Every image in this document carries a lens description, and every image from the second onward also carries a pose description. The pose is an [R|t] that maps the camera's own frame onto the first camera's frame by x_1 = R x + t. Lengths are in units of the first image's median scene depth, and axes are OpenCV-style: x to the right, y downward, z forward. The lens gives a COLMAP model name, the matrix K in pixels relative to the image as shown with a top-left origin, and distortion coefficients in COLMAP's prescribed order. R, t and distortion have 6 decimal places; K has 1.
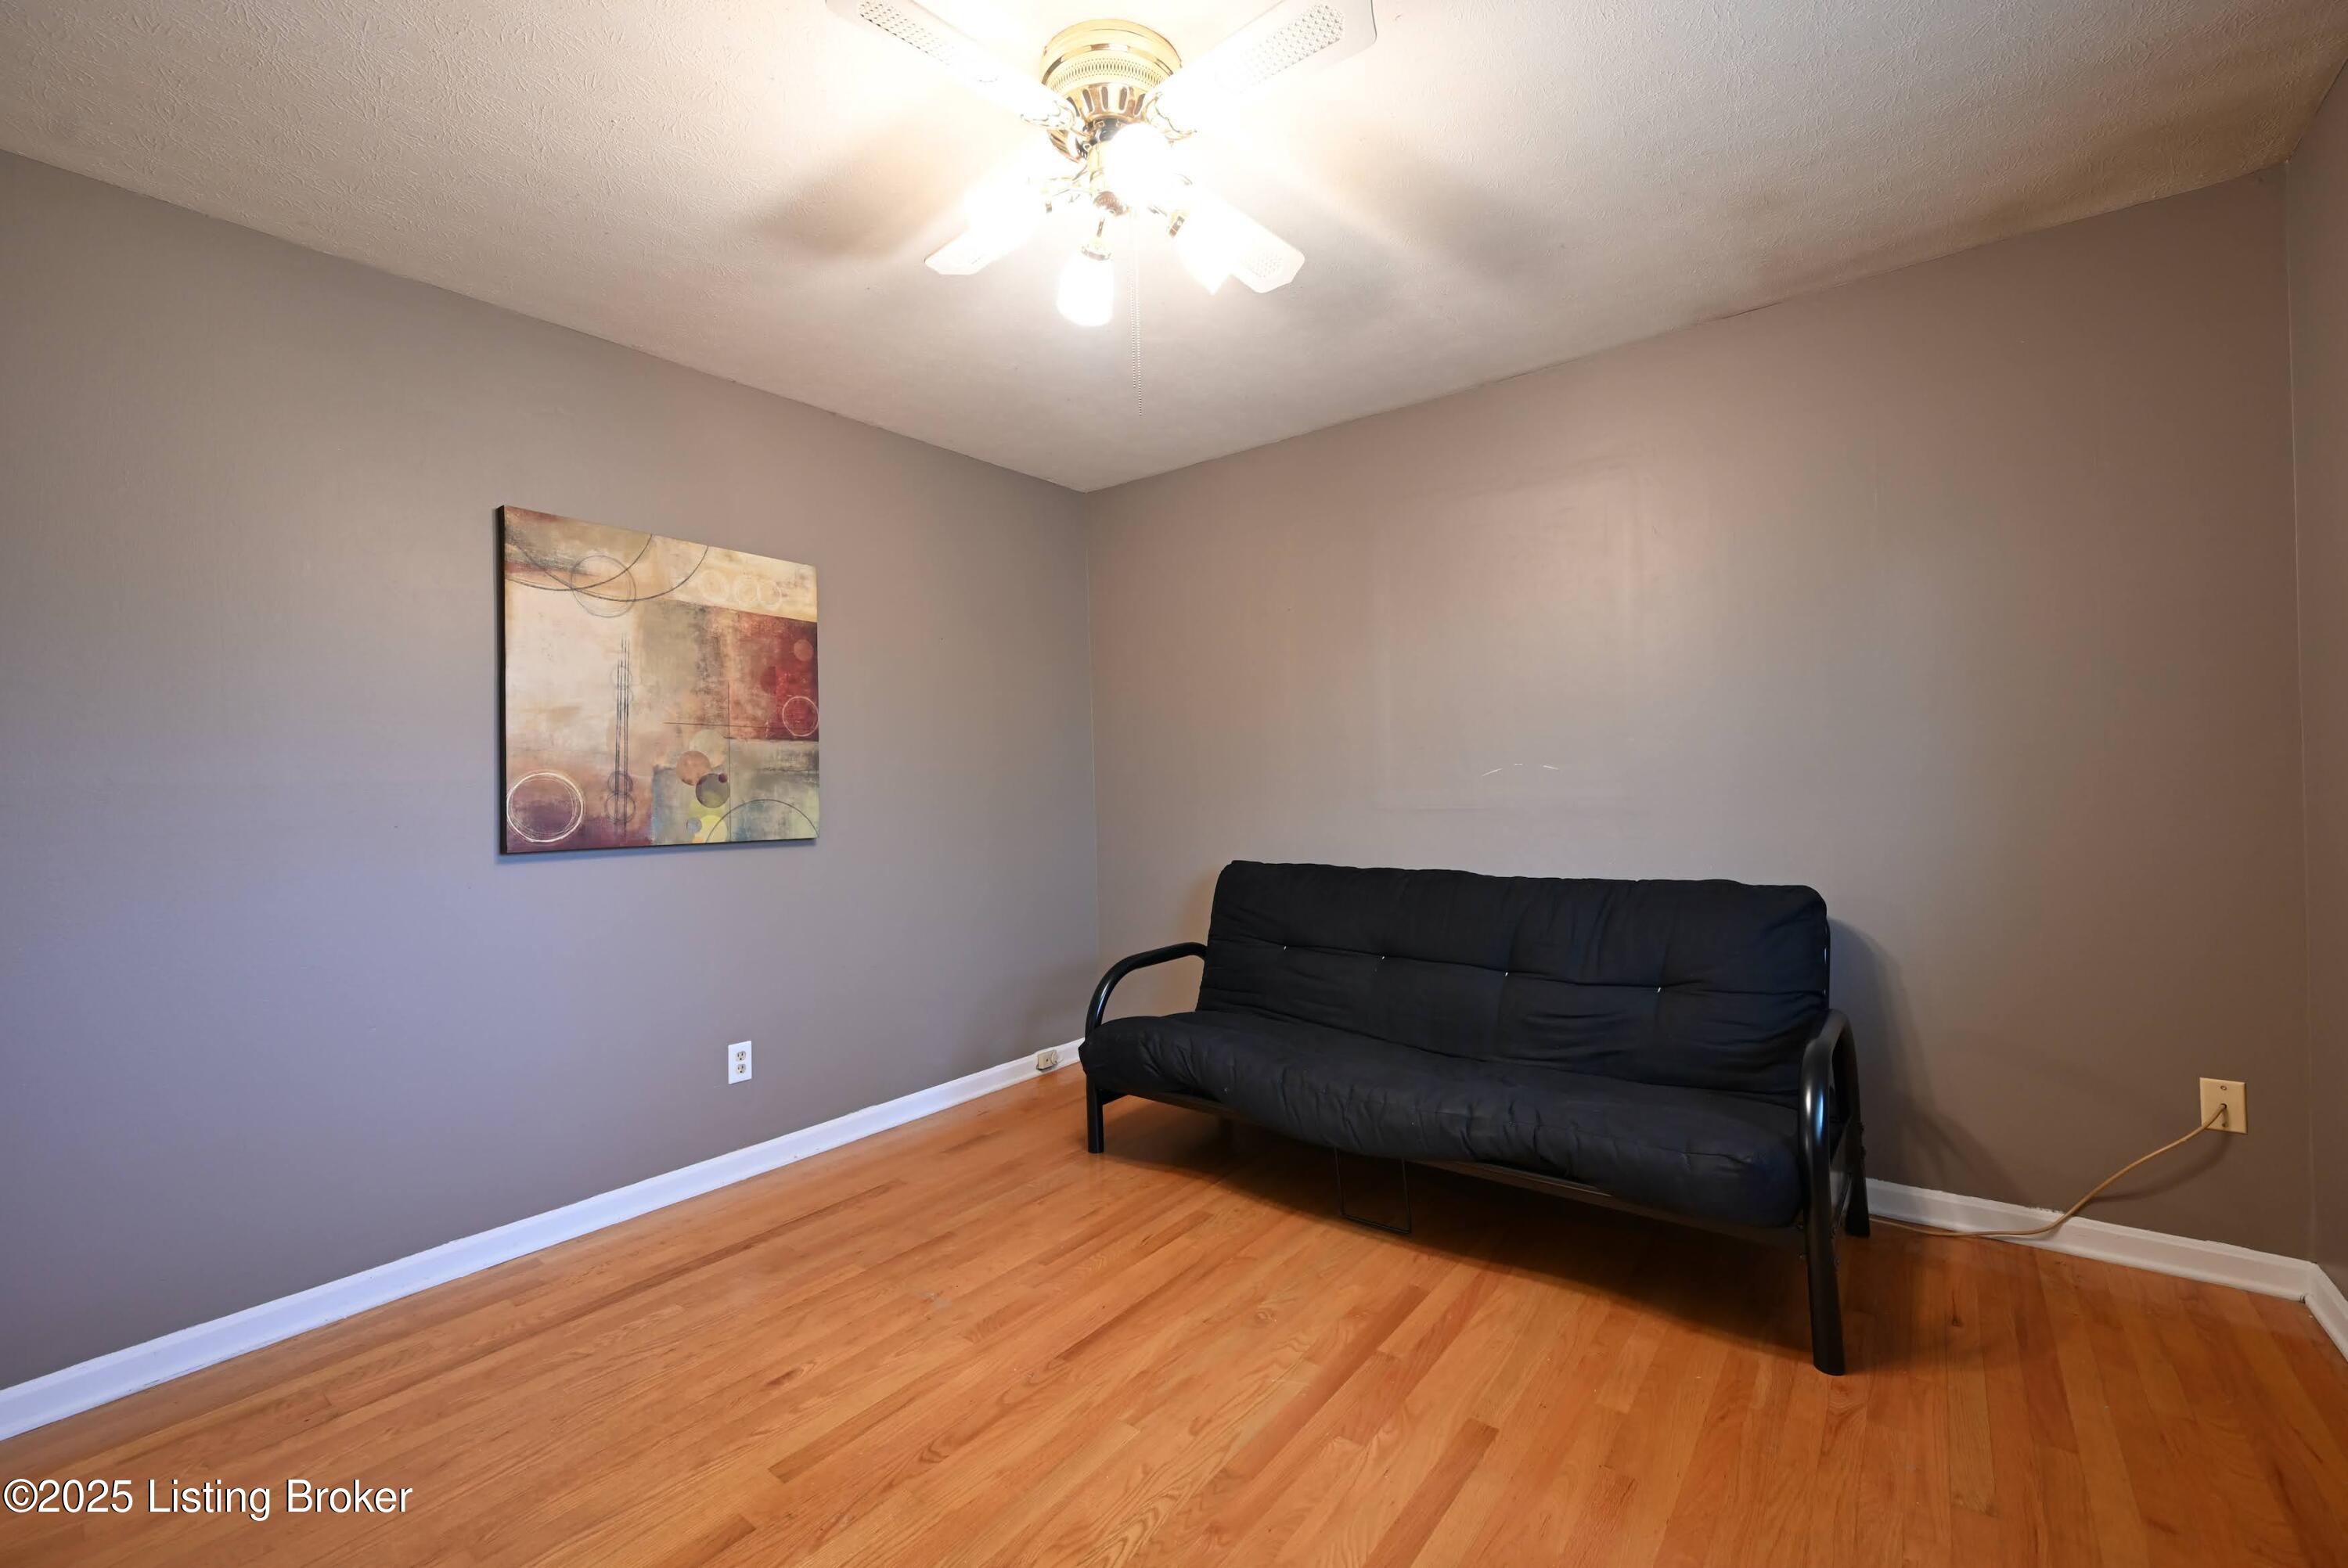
lens RADIAL K [[972.8, 0, 1172.5], [0, 972.8, 783.3], [0, 0, 1]] dist [-0.002643, 0.000856]
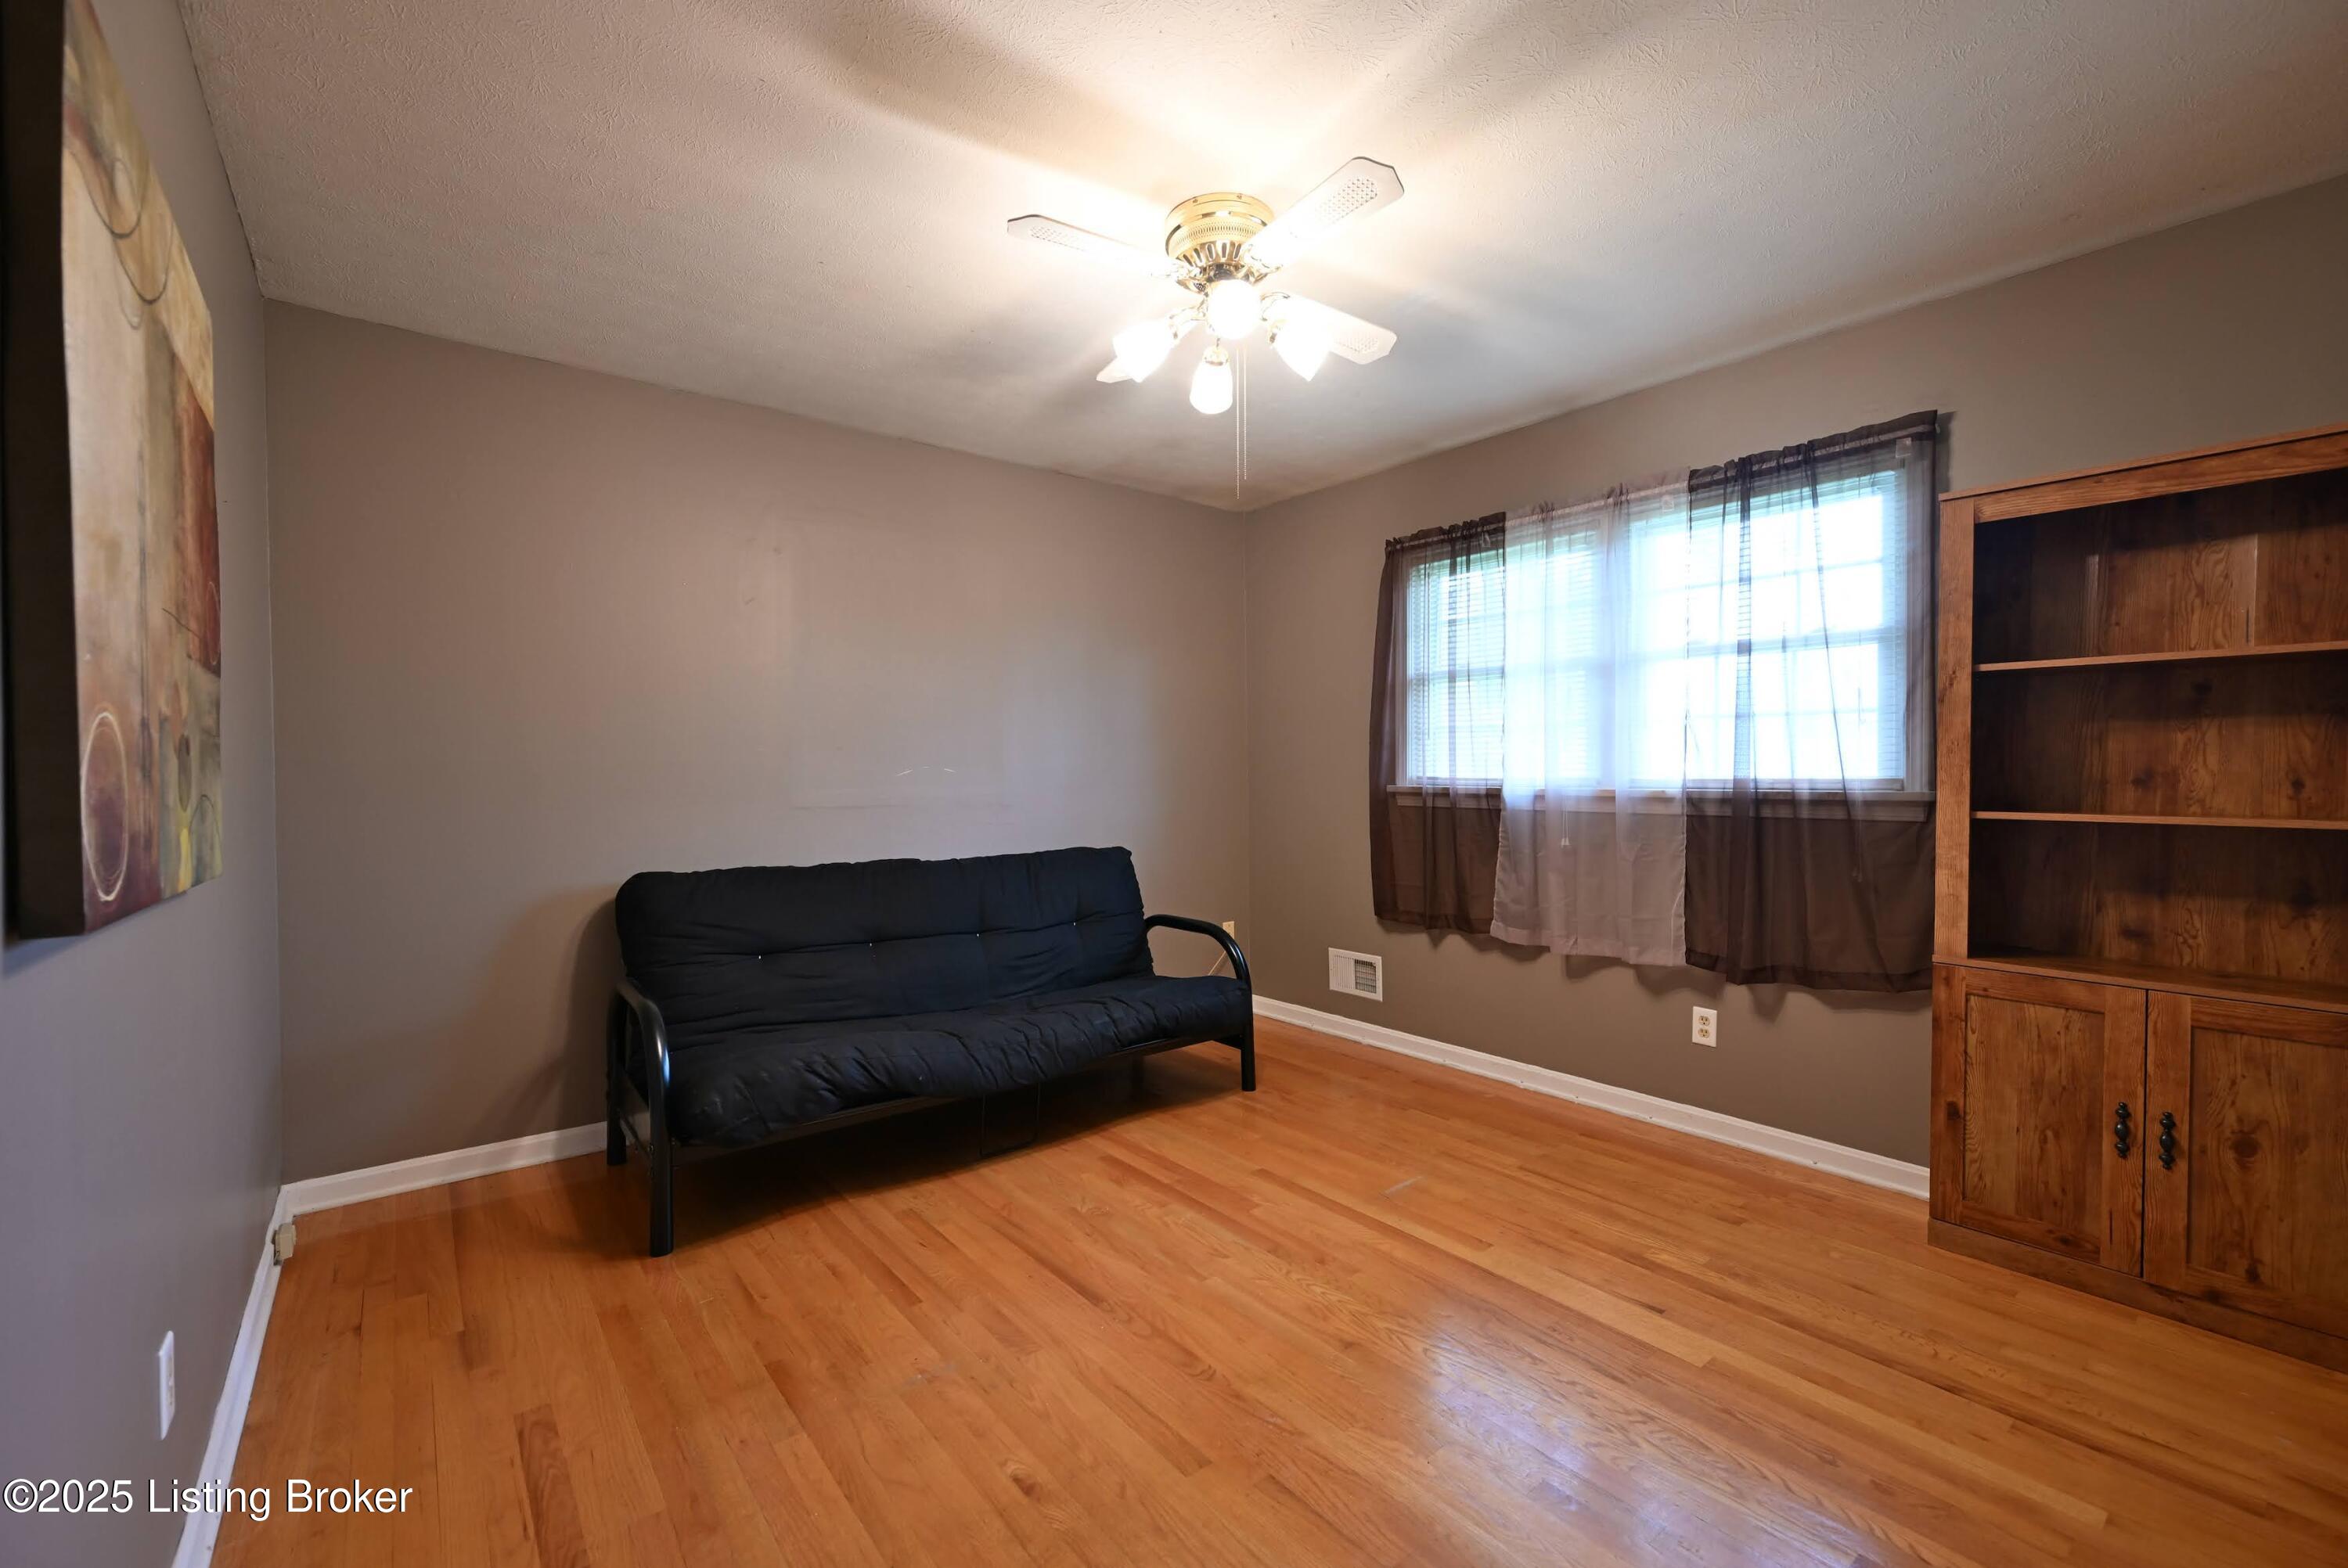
lens RADIAL K [[972.8, 0, 1175.9], [0, 972.8, 787.5], [0, 0, 1]] dist [-0.002643, 0.000856]
pose [[0.225385, 0.010526, 0.974213, -1.076743], [0.000496, 0.999940, -0.010918, 0.026464], [-0.974270, 0.002944, 0.225366, 0.623927]]
